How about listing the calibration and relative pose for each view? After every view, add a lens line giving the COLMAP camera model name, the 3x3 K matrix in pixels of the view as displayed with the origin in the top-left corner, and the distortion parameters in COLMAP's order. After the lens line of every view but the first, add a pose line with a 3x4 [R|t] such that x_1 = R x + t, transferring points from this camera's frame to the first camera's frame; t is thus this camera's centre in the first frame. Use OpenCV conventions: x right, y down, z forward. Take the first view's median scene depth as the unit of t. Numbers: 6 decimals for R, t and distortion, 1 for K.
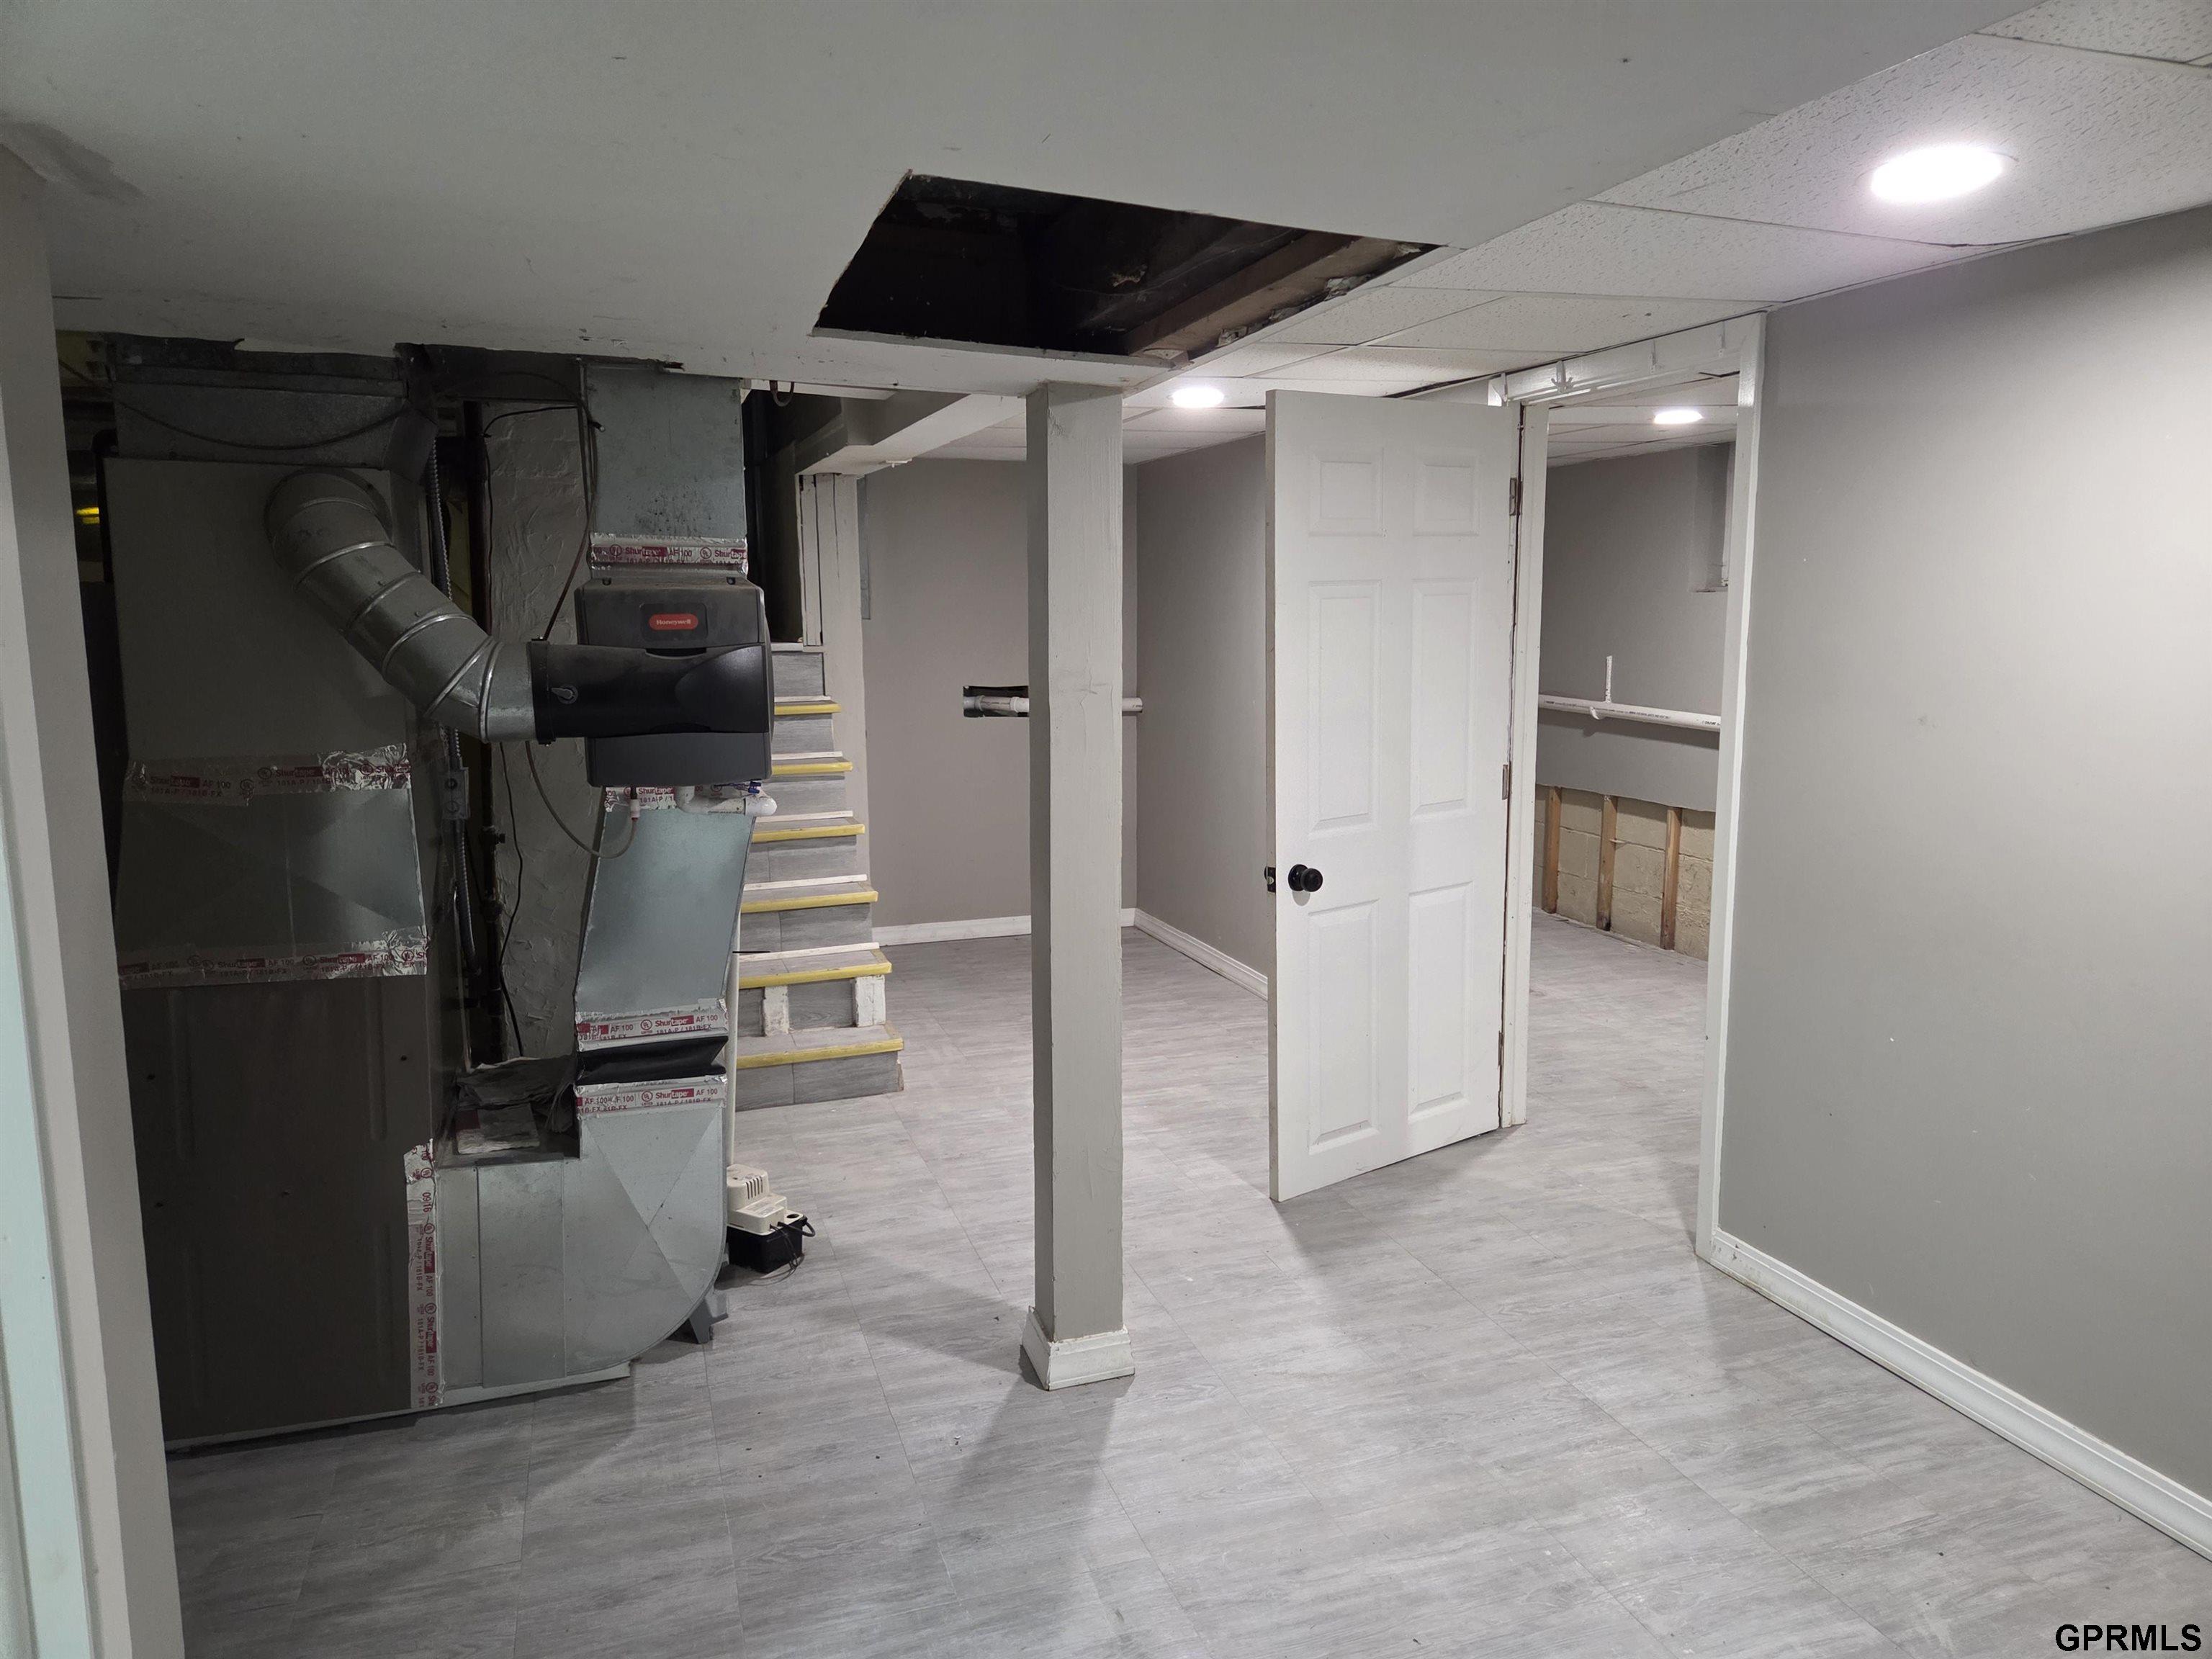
lens RADIAL K [[1482.5, 0, 1106.7], [0, 1482.5, 825.2], [0, 0, 1]] dist [0.064199, -0.051140]
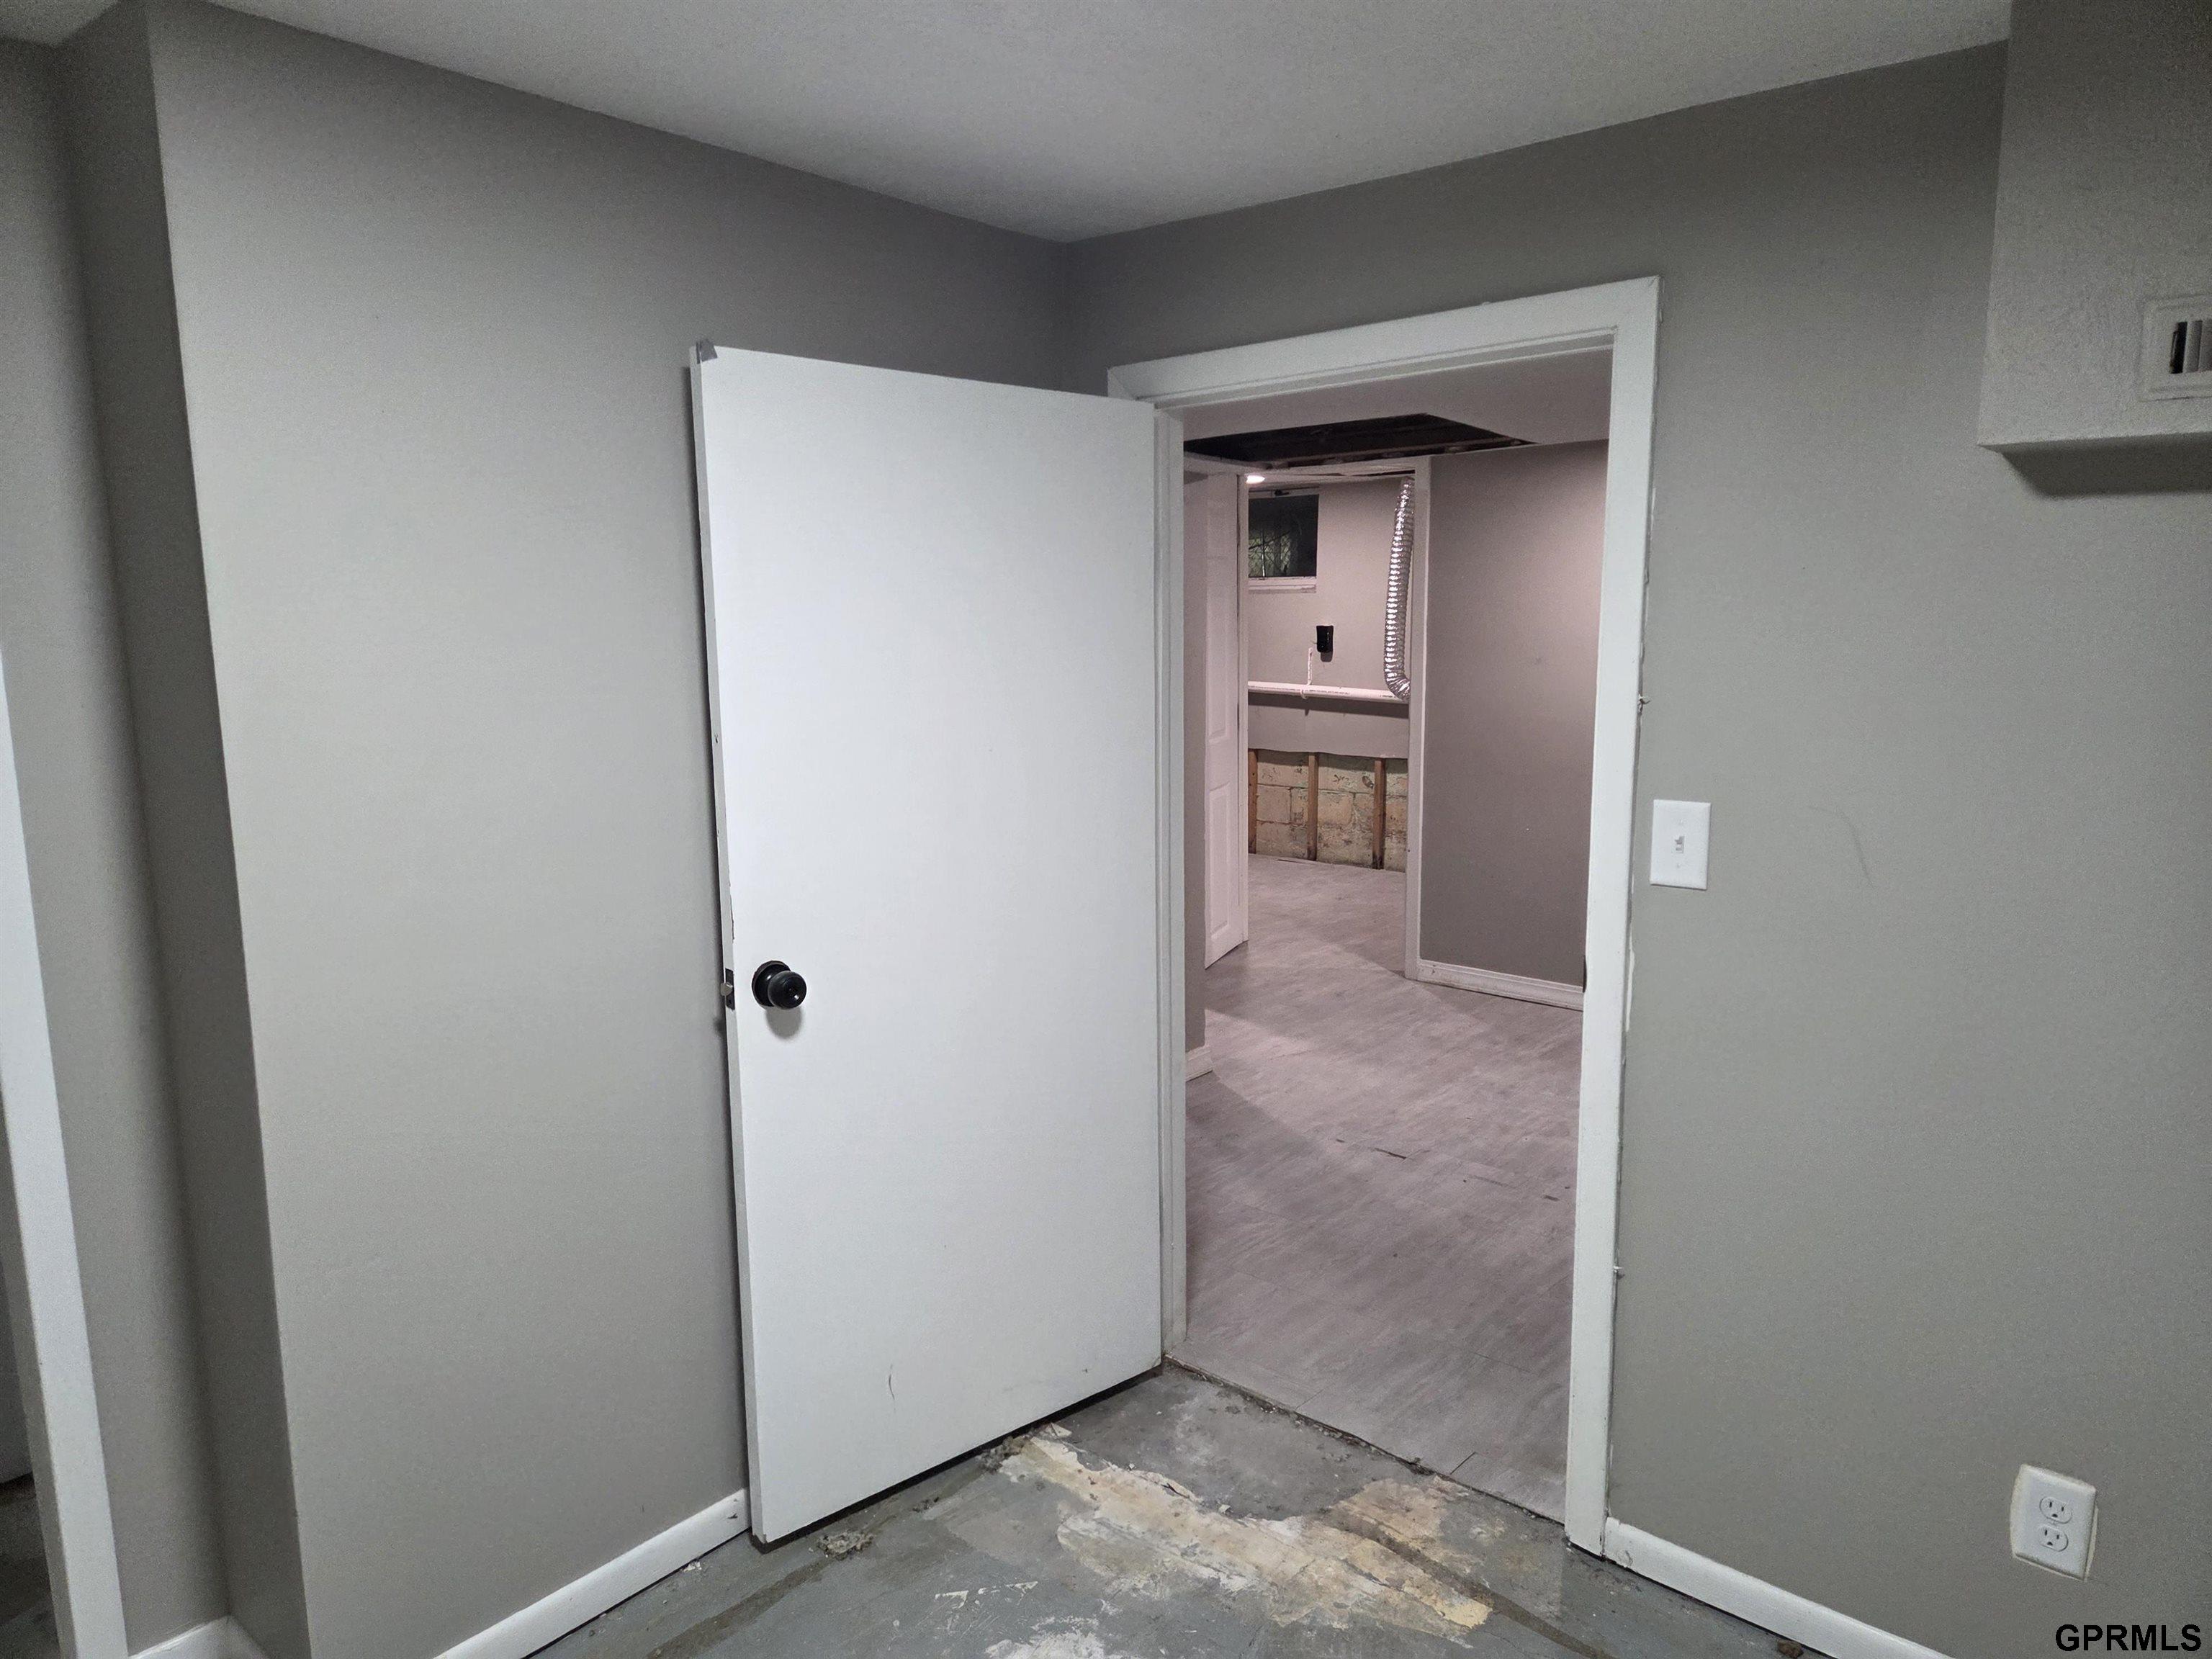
lens RADIAL K [[1482.5, 0, 1102.5], [0, 1482.5, 835.4], [0, 0, 1]] dist [0.064199, -0.051140]
pose [[0.861506, -0.086050, 0.500402, -0.866808], [0.081218, 0.996199, 0.031480, 0.046309], [-0.501209, 0.013522, 0.865221, -0.354885]]
